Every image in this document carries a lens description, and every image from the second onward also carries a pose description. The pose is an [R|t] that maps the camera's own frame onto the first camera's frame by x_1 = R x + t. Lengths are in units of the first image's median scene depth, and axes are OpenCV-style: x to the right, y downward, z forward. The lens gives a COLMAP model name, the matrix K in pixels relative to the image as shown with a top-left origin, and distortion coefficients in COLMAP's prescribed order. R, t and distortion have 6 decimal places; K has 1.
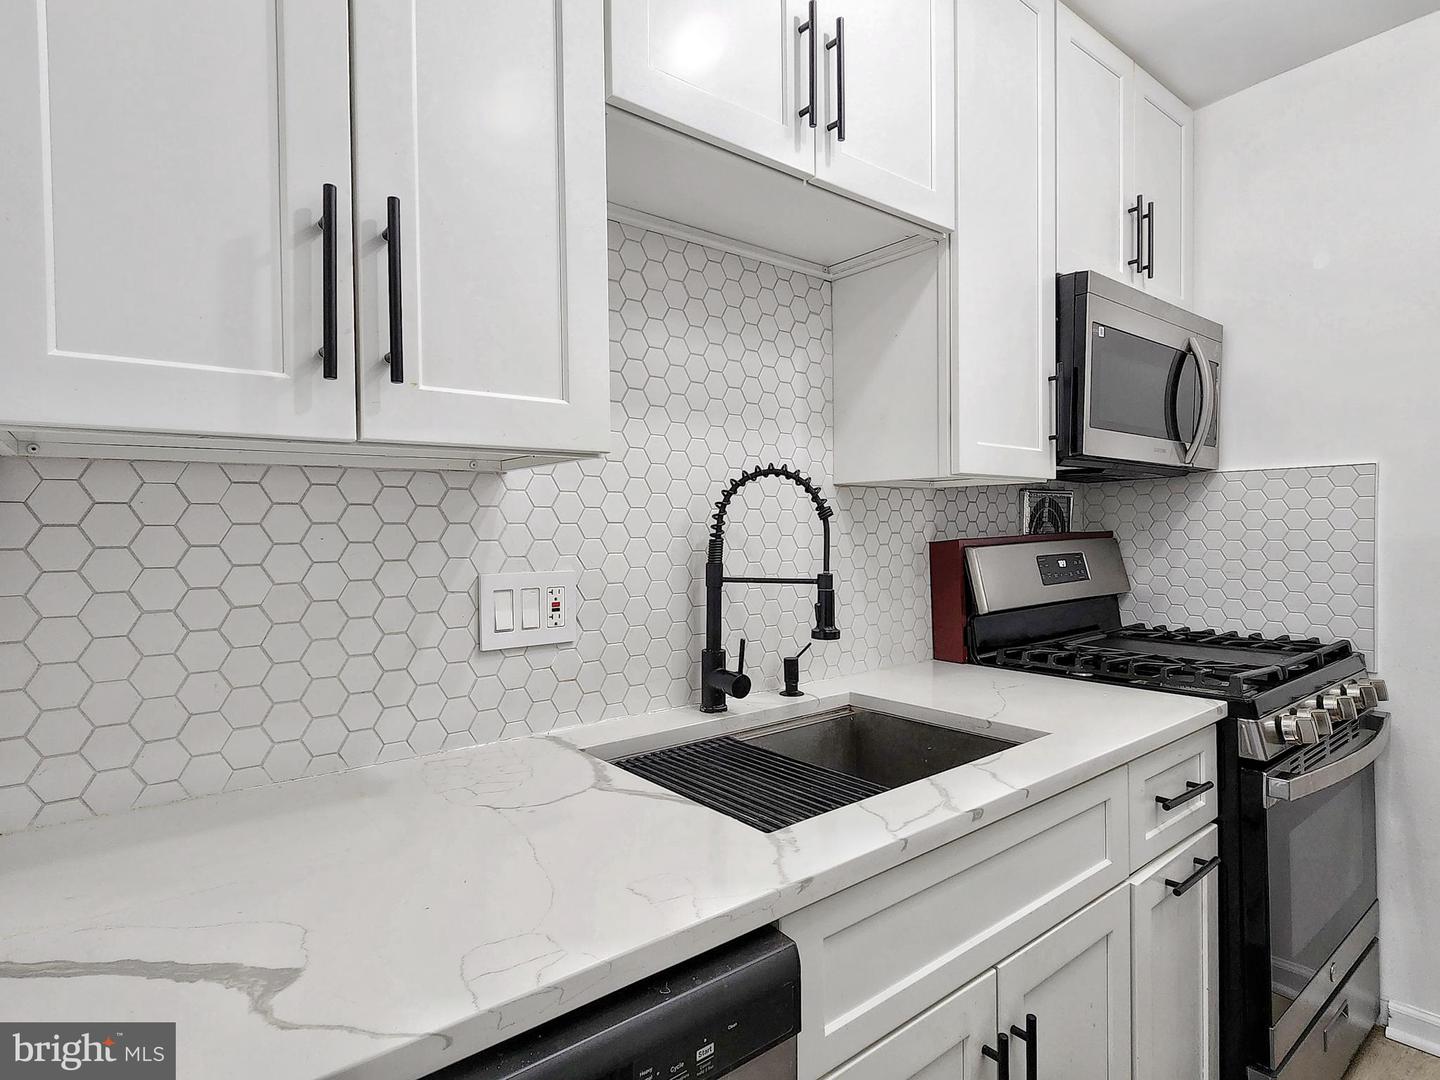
lens RADIAL K [[760.1, 0, 707.4], [0, 760.1, 536.5], [0, 0, 1]] dist [0.000439, -0.000847]
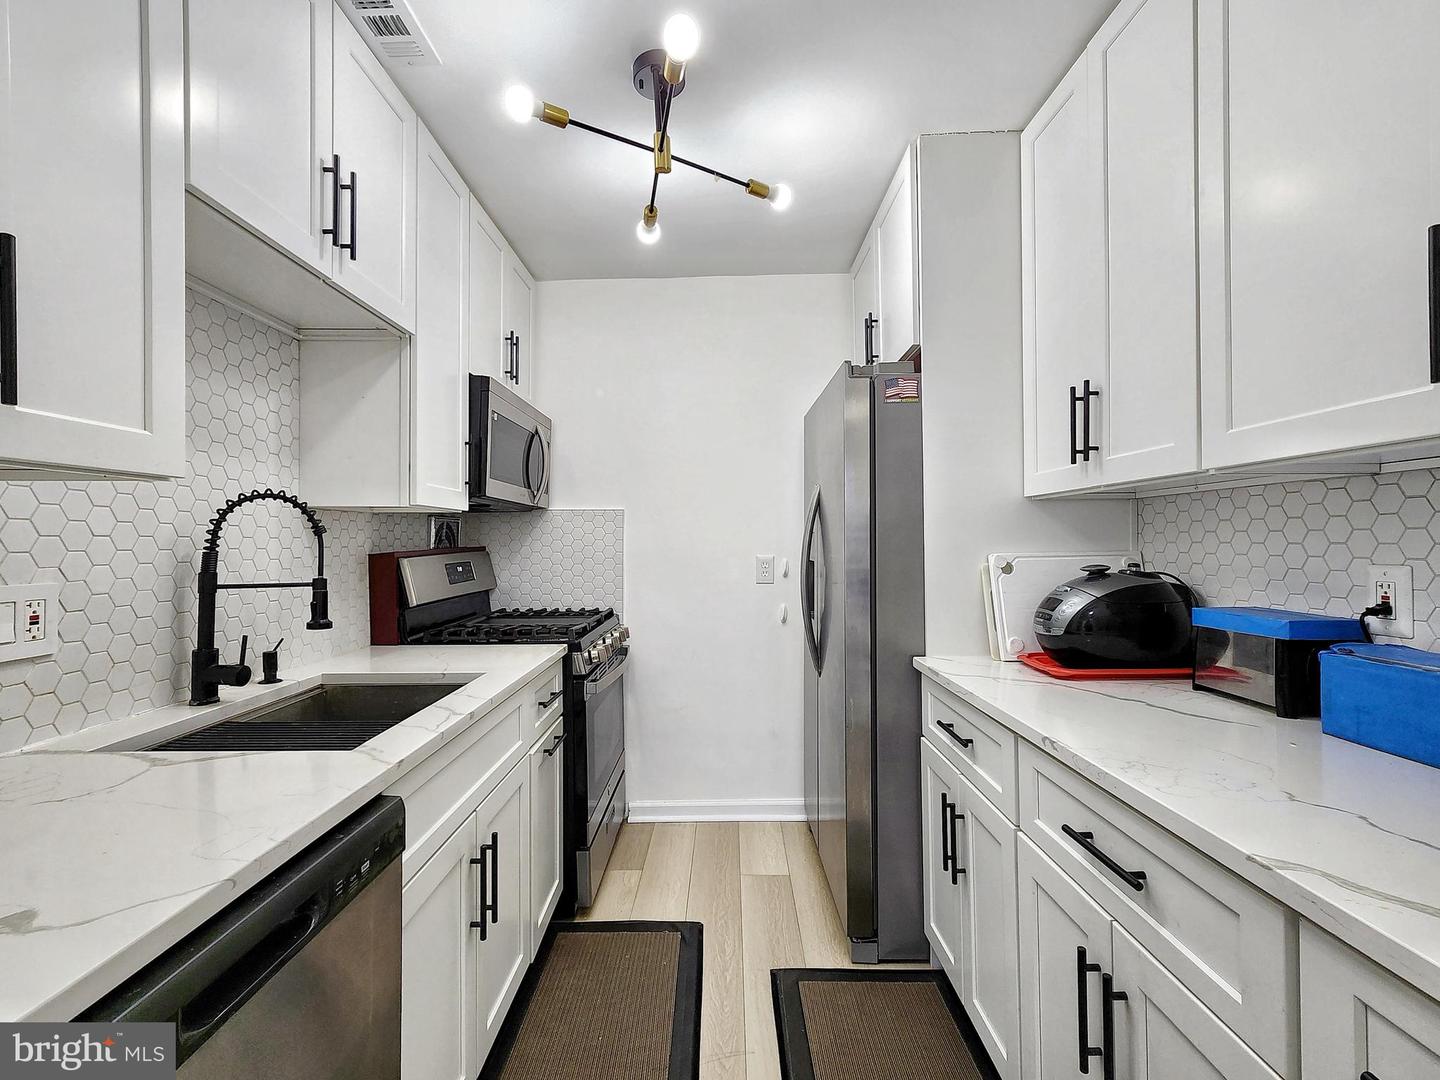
lens RADIAL K [[648.9, 0, 720.0], [0, 648.9, 540.0], [0, 0, 1]] dist [-0.005277, -0.000473]
pose [[0.617407, 0.010824, 0.786570, -0.282983], [0.004052, 0.999848, -0.016940, 0.005745], [-0.786634, 0.013646, 0.617269, -0.202398]]
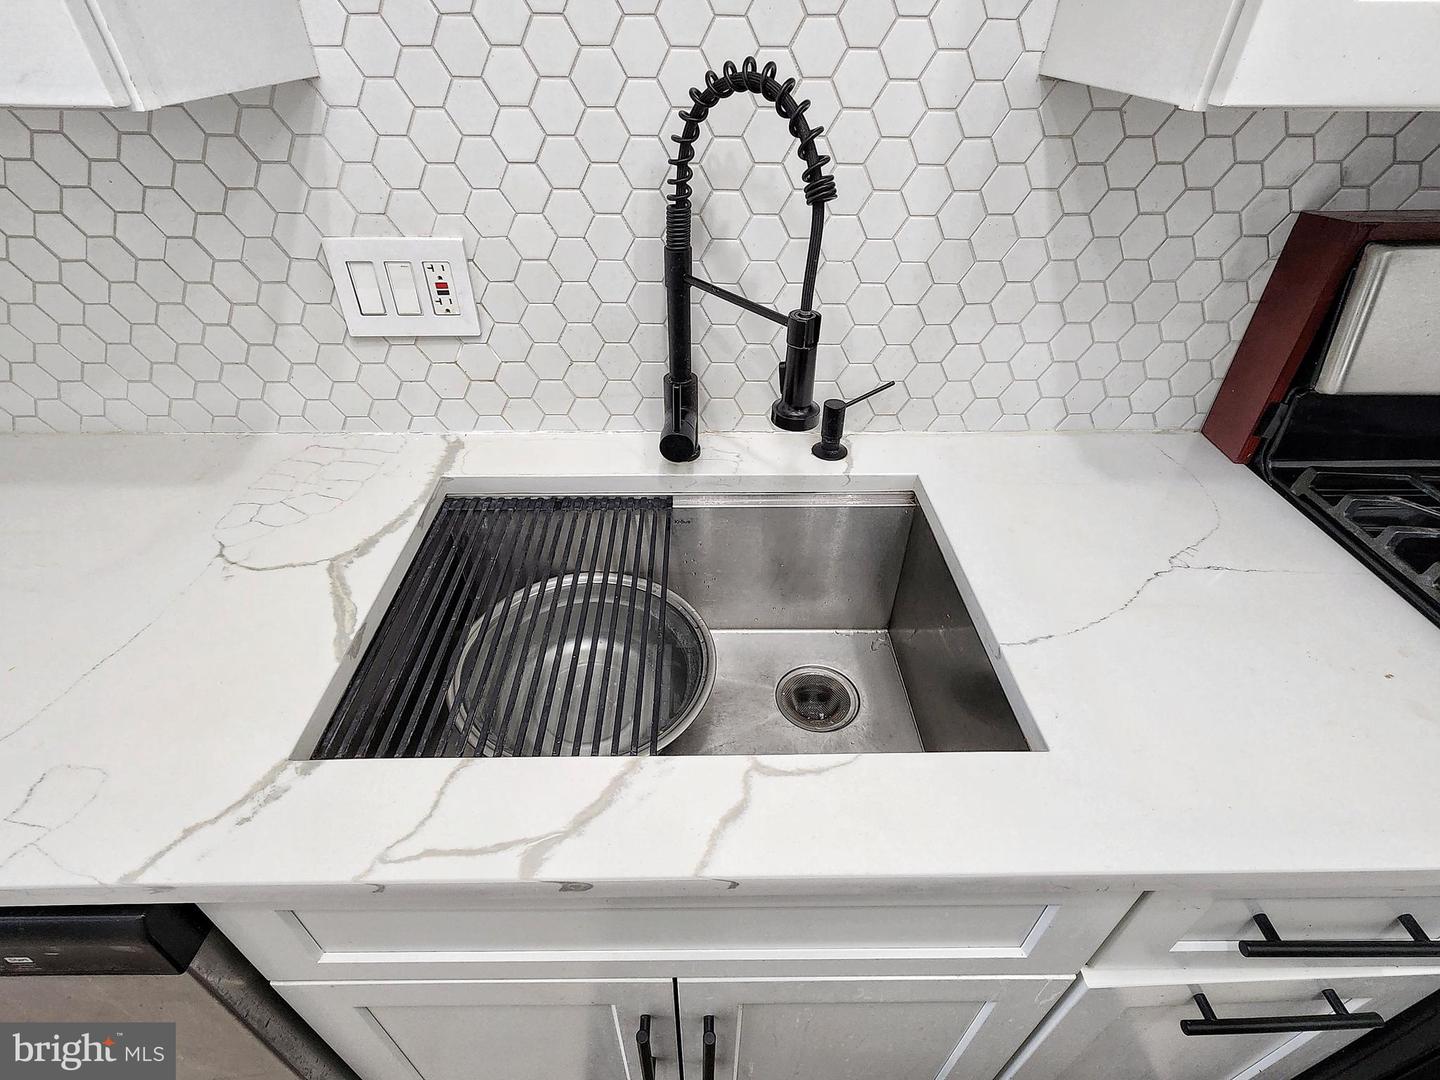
lens RADIAL K [[683.8, 0, 706.9], [0, 683.8, 536.7], [0, 0, 1]] dist [0.003657, -0.002150]
pose [[0.791156, 0.386199, -0.474260, 0.386616], [-0.016619, 0.788711, 0.614540, -0.122603], [0.611388, -0.478315, 0.630411, 0.563527]]
